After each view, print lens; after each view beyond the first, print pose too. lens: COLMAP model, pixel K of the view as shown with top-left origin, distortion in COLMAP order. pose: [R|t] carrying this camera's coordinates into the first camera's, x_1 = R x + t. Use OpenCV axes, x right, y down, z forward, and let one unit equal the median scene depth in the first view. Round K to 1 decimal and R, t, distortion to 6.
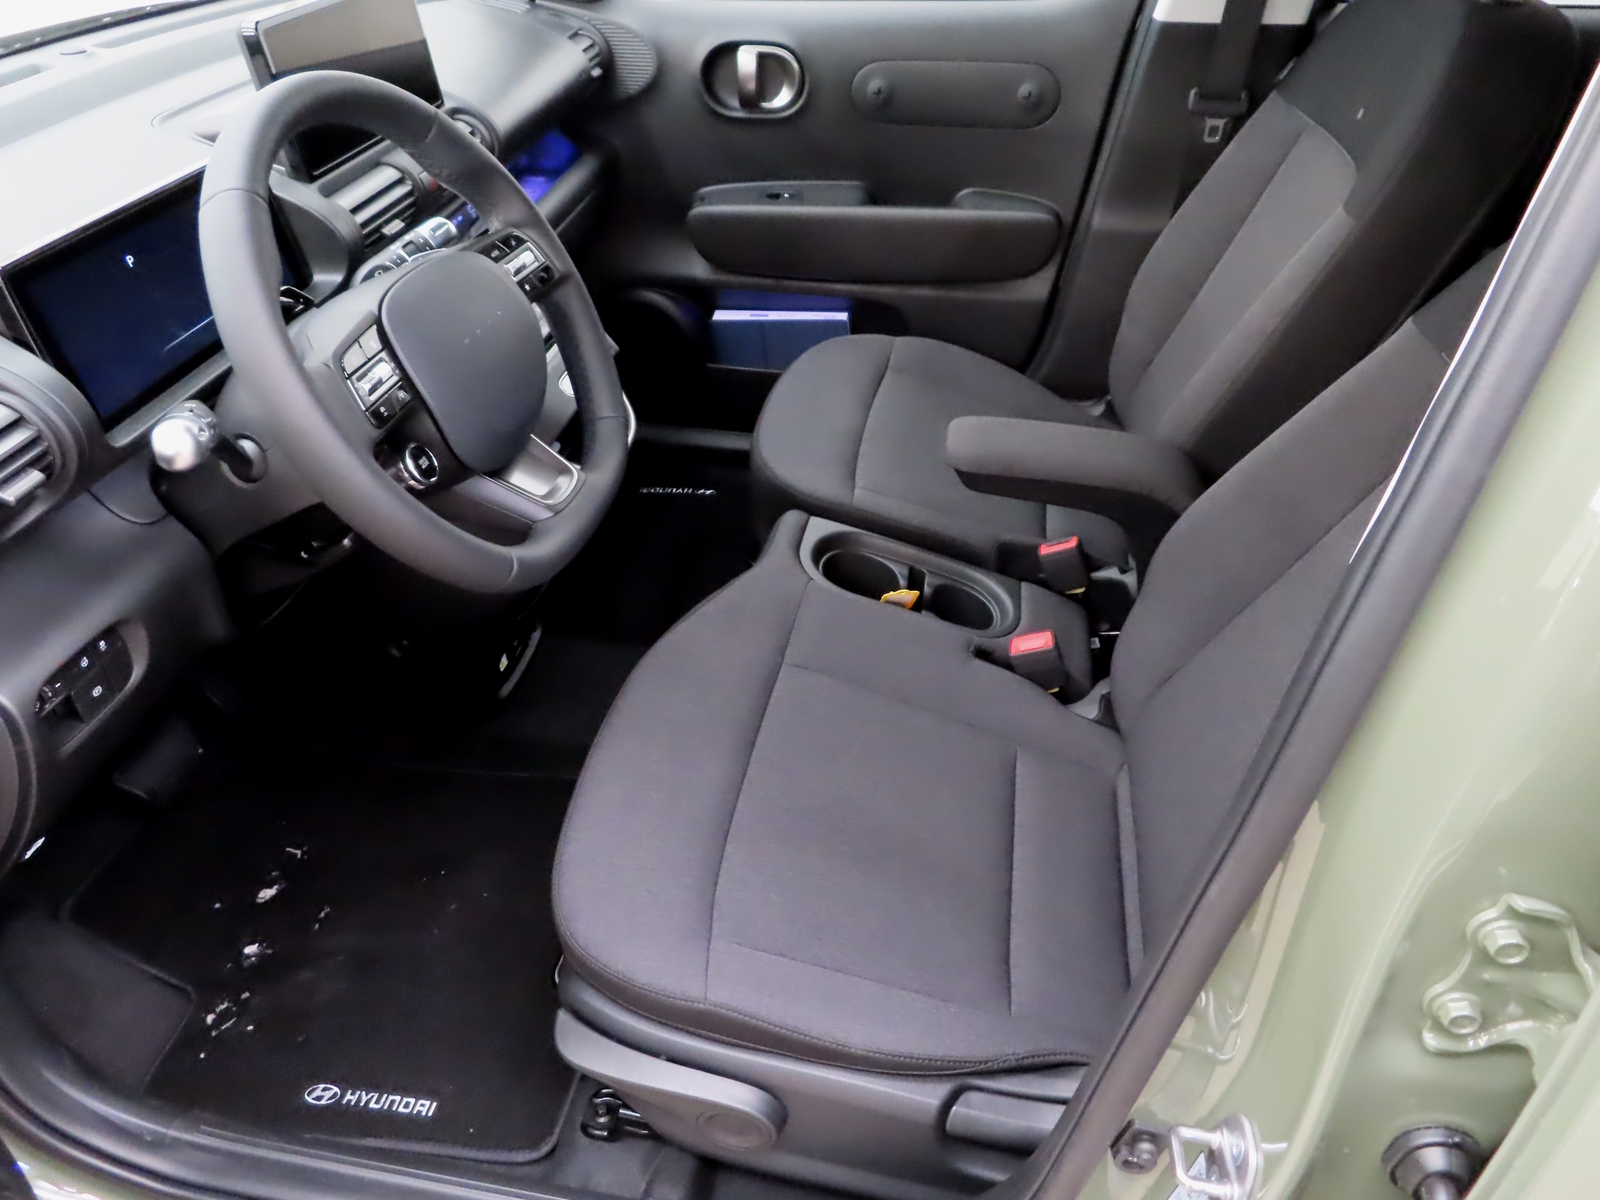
lens RADIAL K [[1170.3, 0, 799.7], [0, 1170.3, 597.5], [0, 0, 1]] dist [0.001526, 0.011704]
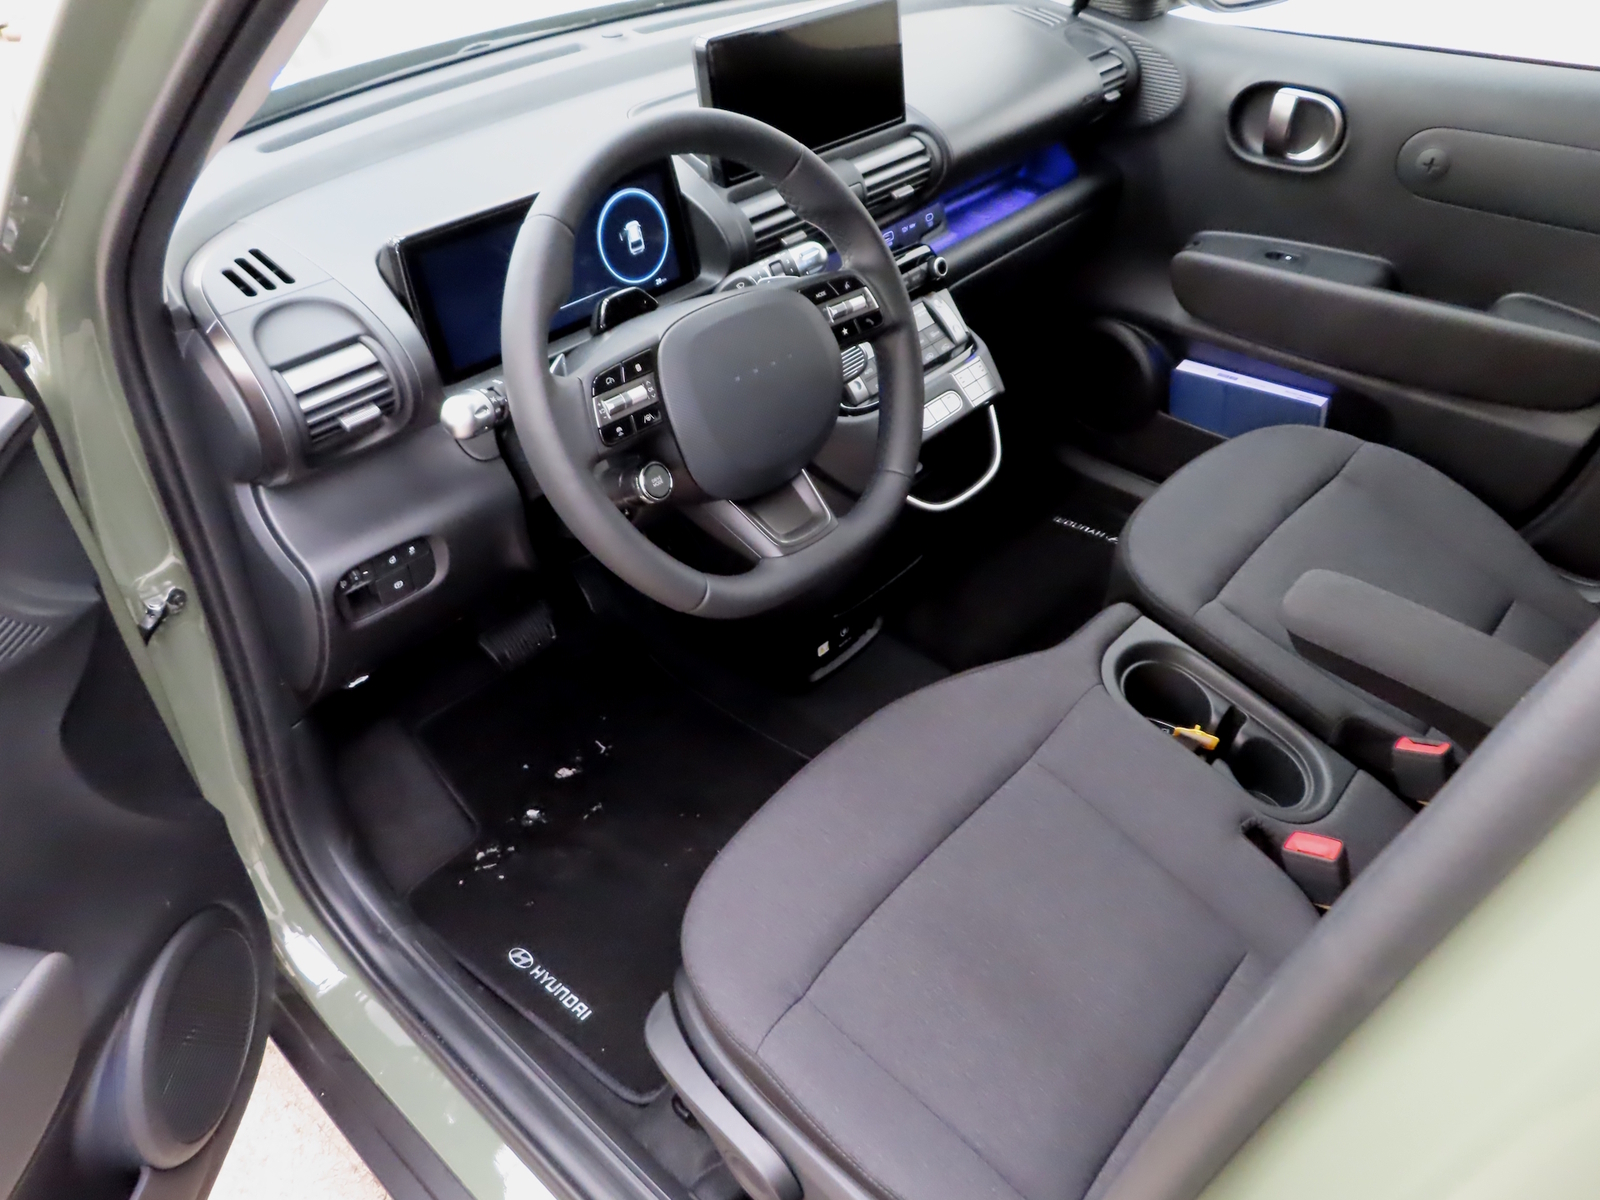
lens RADIAL K [[1170.3, 0, 800.2], [0, 1170.3, 601.7], [0, 0, 1]] dist [0.001526, 0.011704]
pose [[0.848599, 0.322397, -0.419452, 0.175660], [-0.304712, 0.945997, 0.110639, -0.107424], [0.432470, 0.033924, 0.901010, 0.056524]]
